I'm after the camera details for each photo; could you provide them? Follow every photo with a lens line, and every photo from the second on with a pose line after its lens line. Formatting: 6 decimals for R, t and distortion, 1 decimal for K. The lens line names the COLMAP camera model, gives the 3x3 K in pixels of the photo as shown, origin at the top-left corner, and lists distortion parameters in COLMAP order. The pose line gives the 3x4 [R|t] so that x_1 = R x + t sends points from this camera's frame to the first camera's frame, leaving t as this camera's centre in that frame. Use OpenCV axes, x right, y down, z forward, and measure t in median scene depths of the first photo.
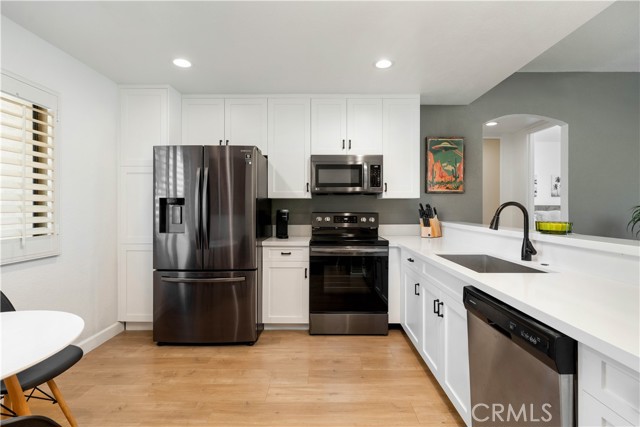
lens RADIAL K [[303.1, 0, 319.8], [0, 303.1, 208.3], [0, 0, 1]] dist [0.020718, -0.025023]
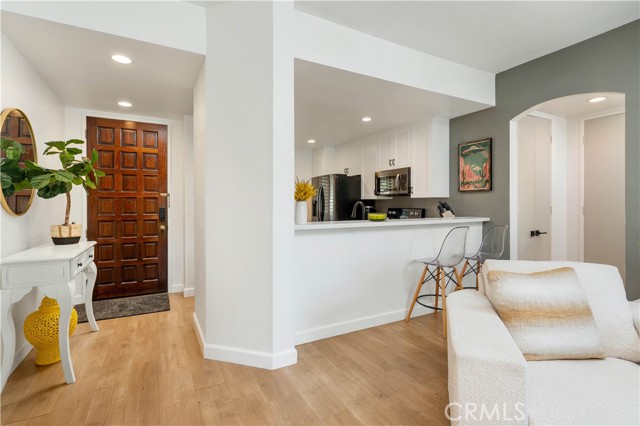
lens RADIAL K [[303.1, 0, 319.8], [0, 303.1, 207.8], [0, 0, 1]] dist [0.020718, -0.025023]
pose [[0.469267, 0.003797, -0.883048, 1.130932], [-0.002526, 0.999992, 0.002957, 0.007325], [0.883053, 0.000843, 0.469273, -0.016097]]
